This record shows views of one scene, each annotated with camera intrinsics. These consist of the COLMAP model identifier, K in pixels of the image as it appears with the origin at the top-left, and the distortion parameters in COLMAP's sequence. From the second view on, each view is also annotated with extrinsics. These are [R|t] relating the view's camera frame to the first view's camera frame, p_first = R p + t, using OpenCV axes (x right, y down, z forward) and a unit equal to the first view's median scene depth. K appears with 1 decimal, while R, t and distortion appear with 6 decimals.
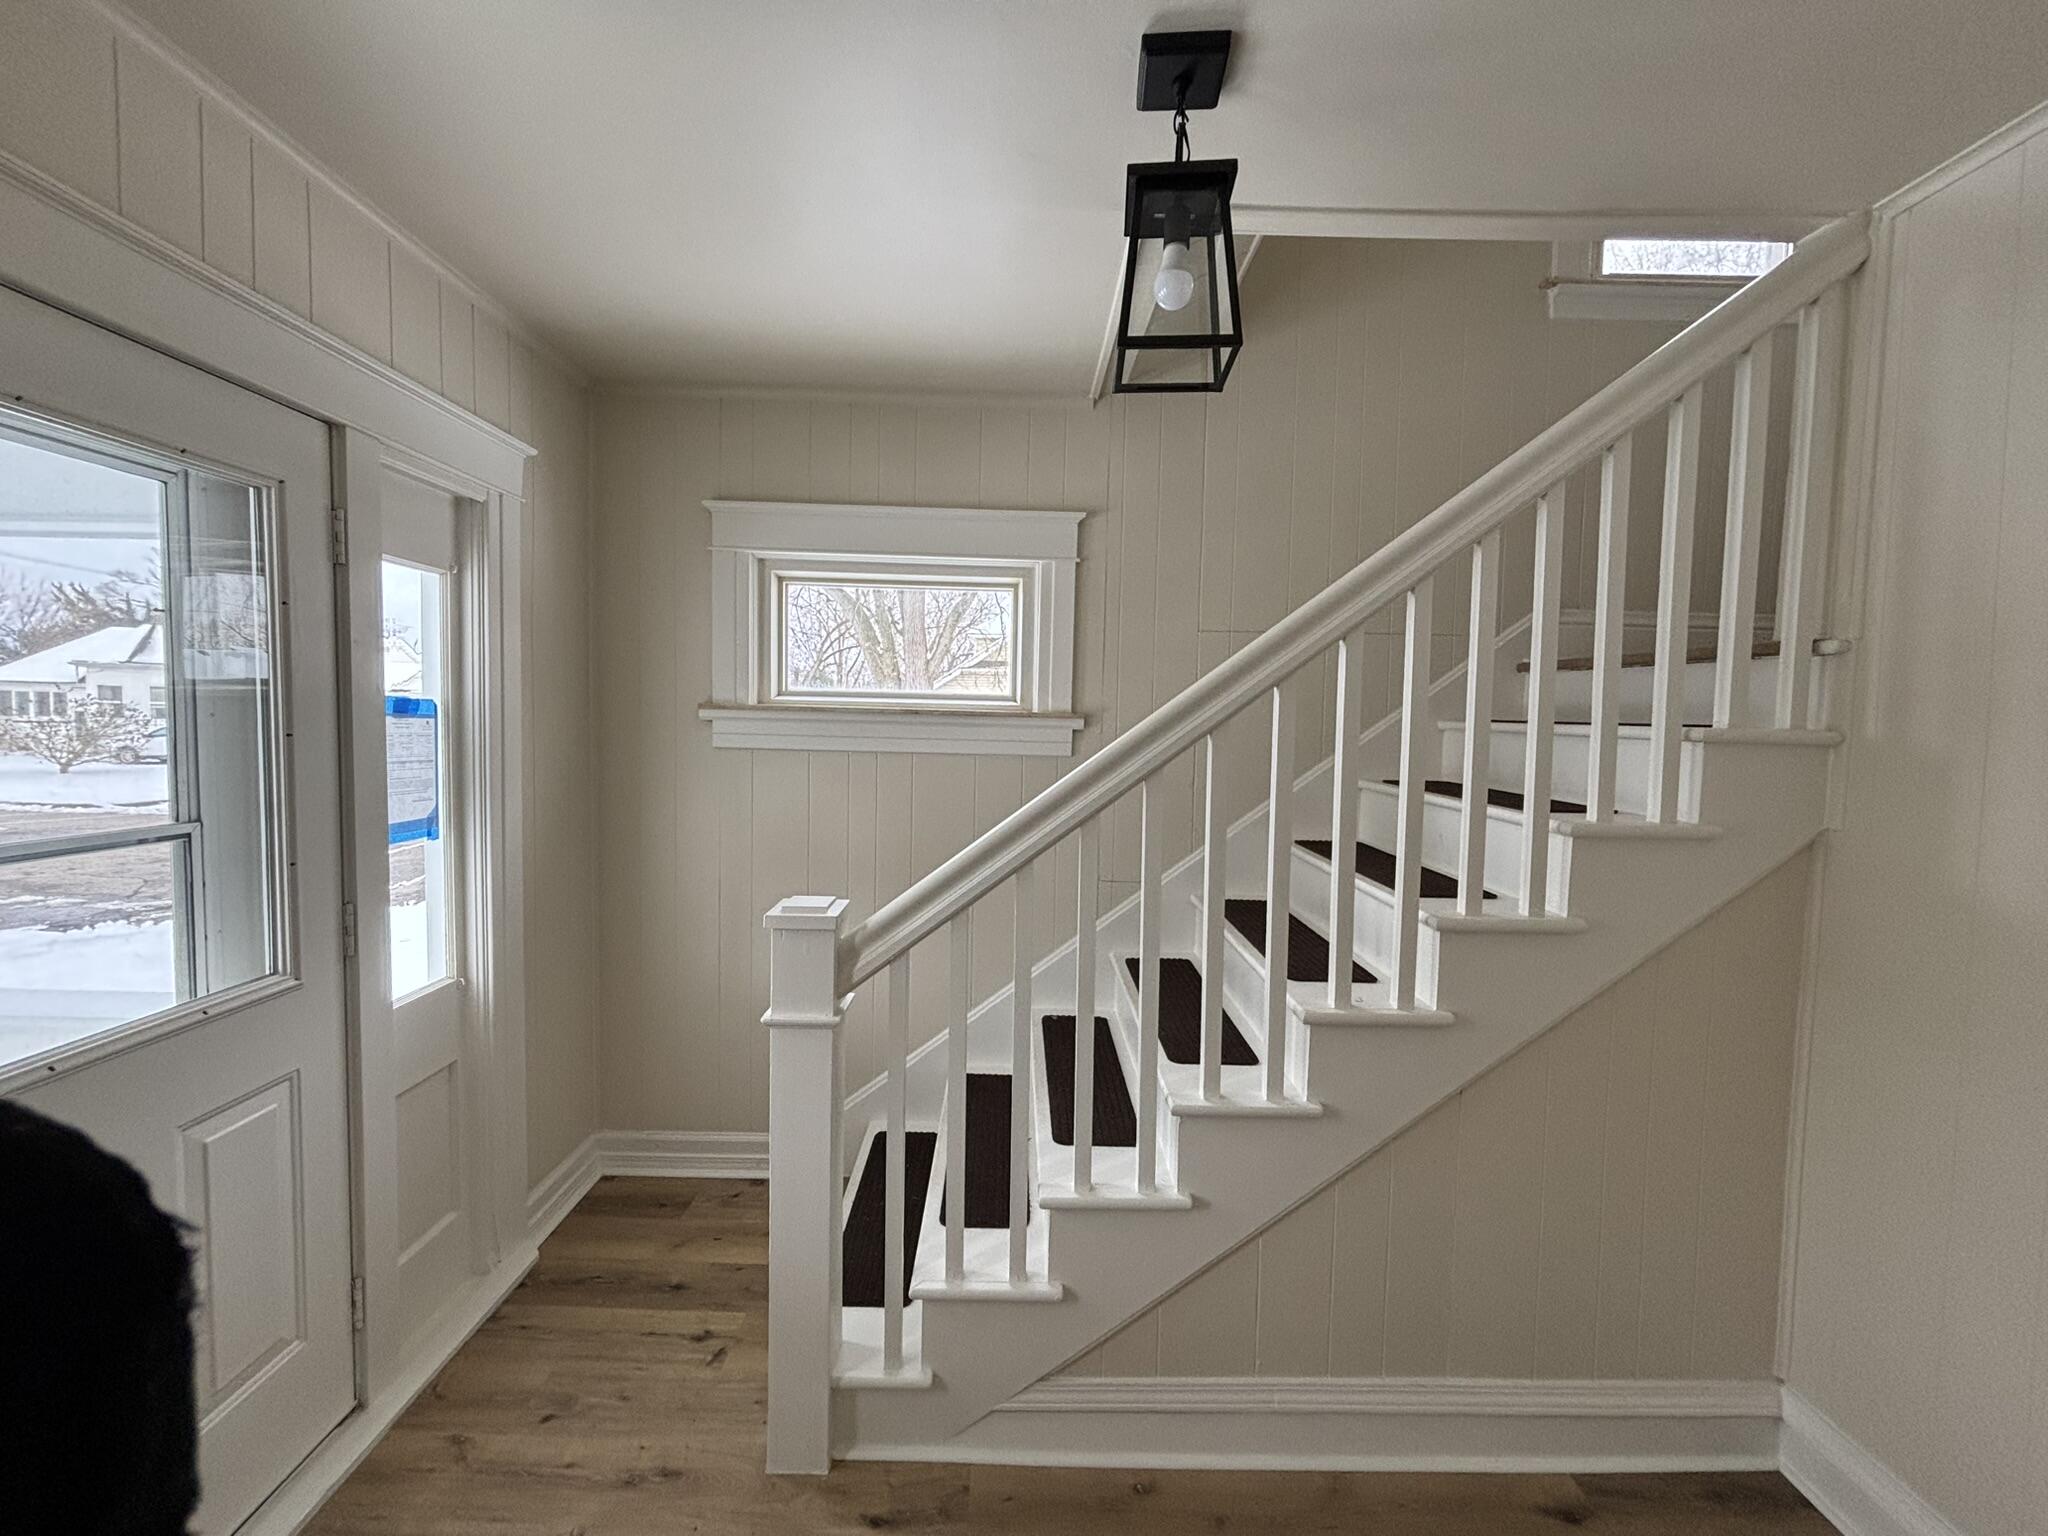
lens RADIAL K [[827.0, 0, 1019.0], [0, 827.0, 762.9], [0, 0, 1]] dist [0.002083, -0.001382]
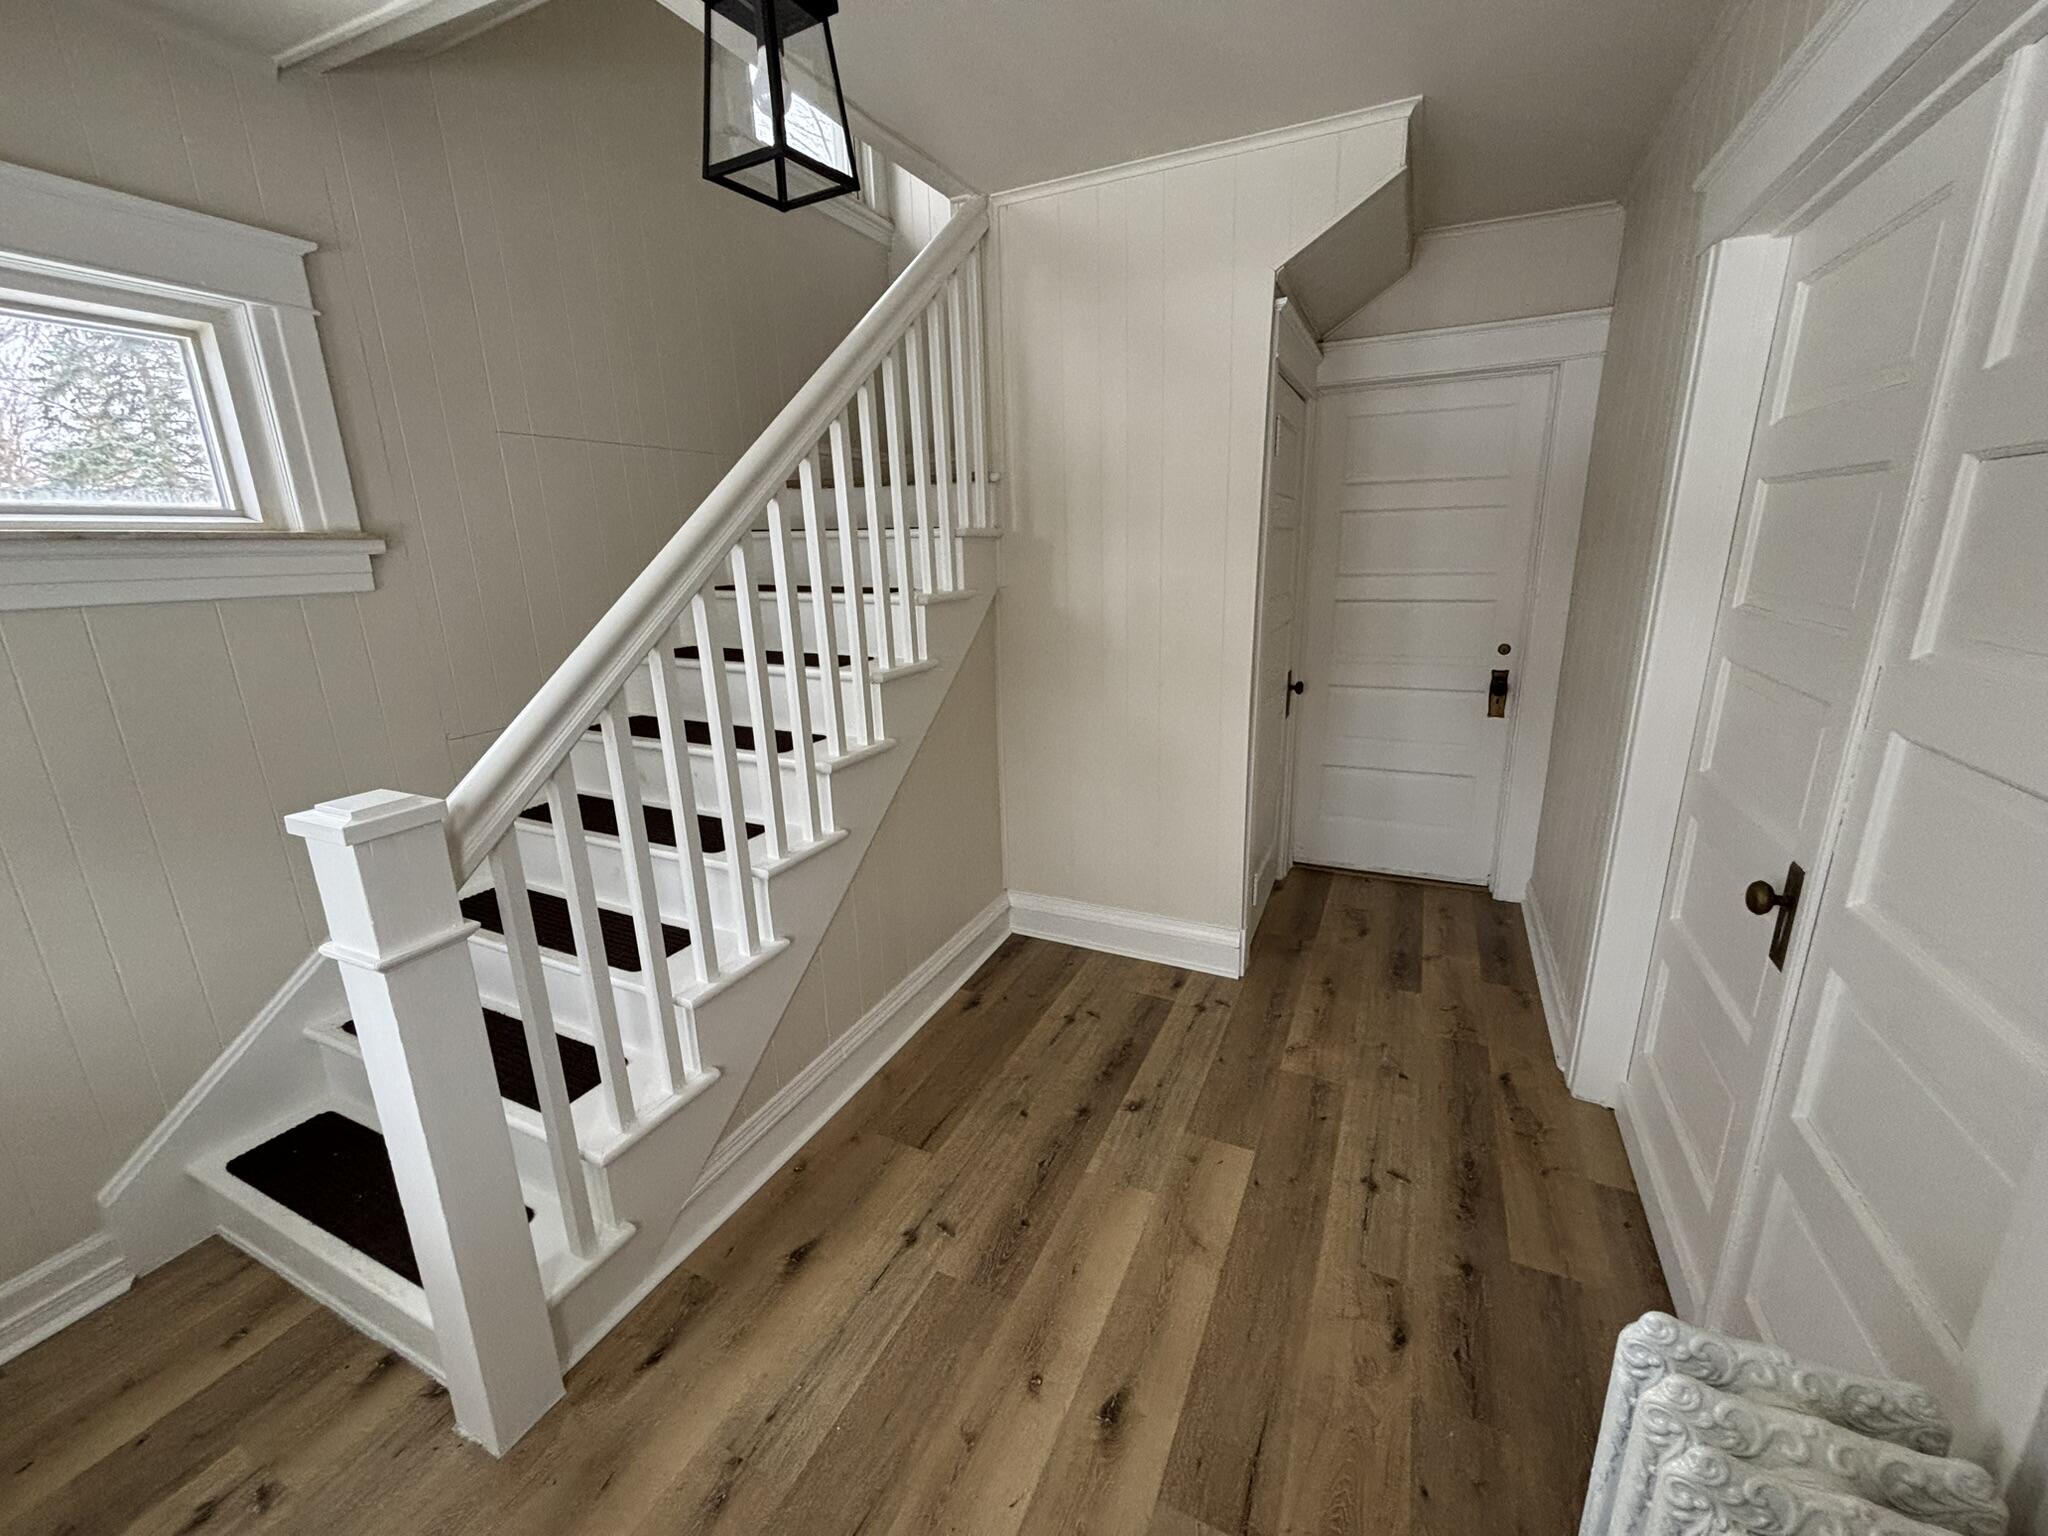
lens RADIAL K [[827.0, 0, 1020.8], [0, 827.0, 765.7], [0, 0, 1]] dist [0.002083, -0.001382]
pose [[0.426556, -0.267350, 0.864045, -0.487487], [0.078353, 0.962646, 0.259178, -0.004123], [-0.901061, -0.042854, 0.431570, 0.141717]]
